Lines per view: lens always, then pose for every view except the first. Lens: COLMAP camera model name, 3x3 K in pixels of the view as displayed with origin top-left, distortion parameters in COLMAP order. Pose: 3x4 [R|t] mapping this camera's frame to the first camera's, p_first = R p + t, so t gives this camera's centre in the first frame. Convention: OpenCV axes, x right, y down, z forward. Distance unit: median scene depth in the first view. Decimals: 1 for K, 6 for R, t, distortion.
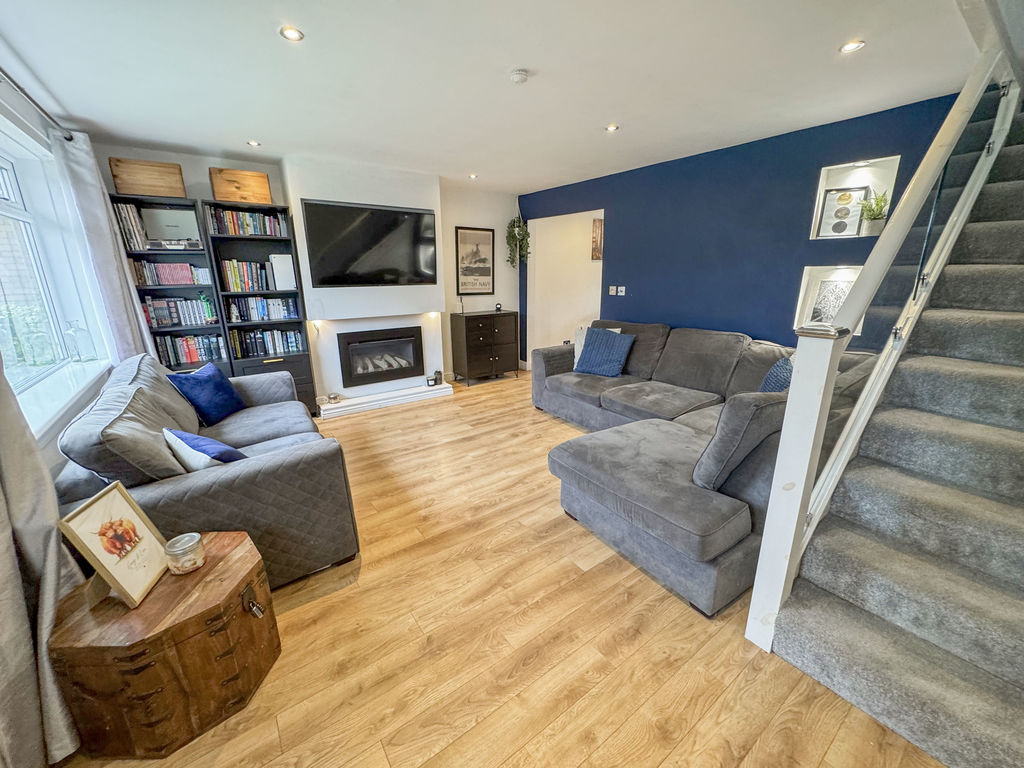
lens RADIAL K [[404.7, 0, 512.7], [0, 404.7, 383.9], [0, 0, 1]] dist [-0.002903, -0.000250]
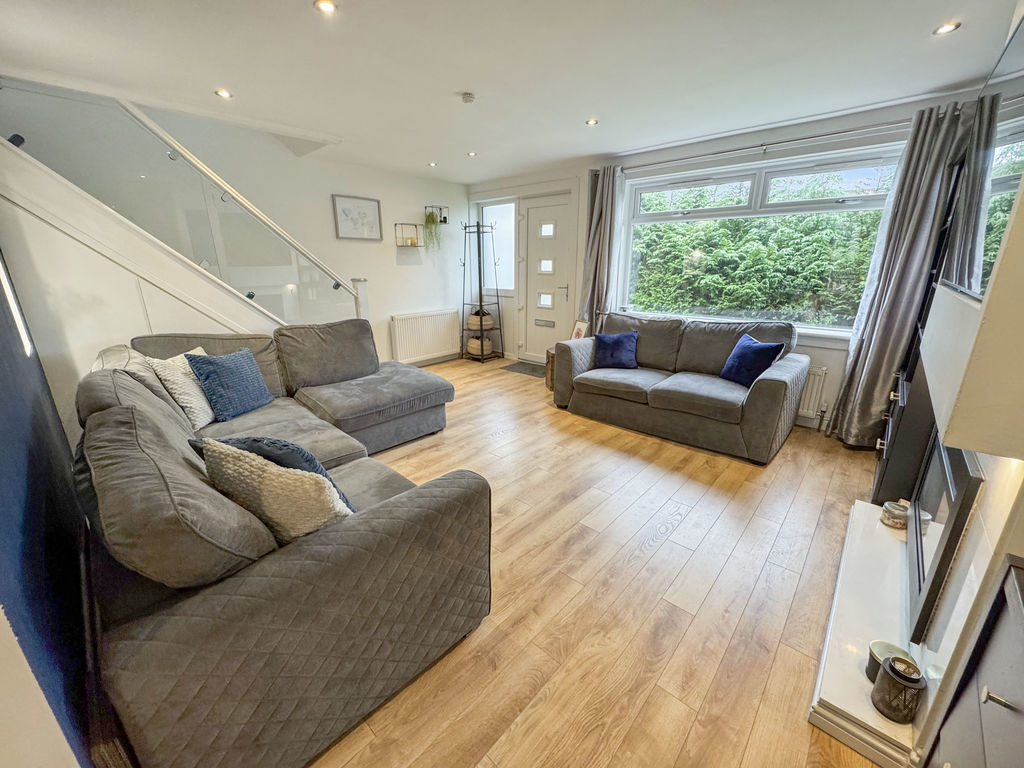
lens RADIAL K [[404.7, 0, 510.6], [0, 404.7, 383.9], [0, 0, 1]] dist [-0.002903, -0.000250]
pose [[-0.980782, 0.064818, -0.184025, 0.119548], [-0.044084, 0.845191, 0.532643, -0.462371], [0.190061, 0.530519, -0.826091, 1.702498]]
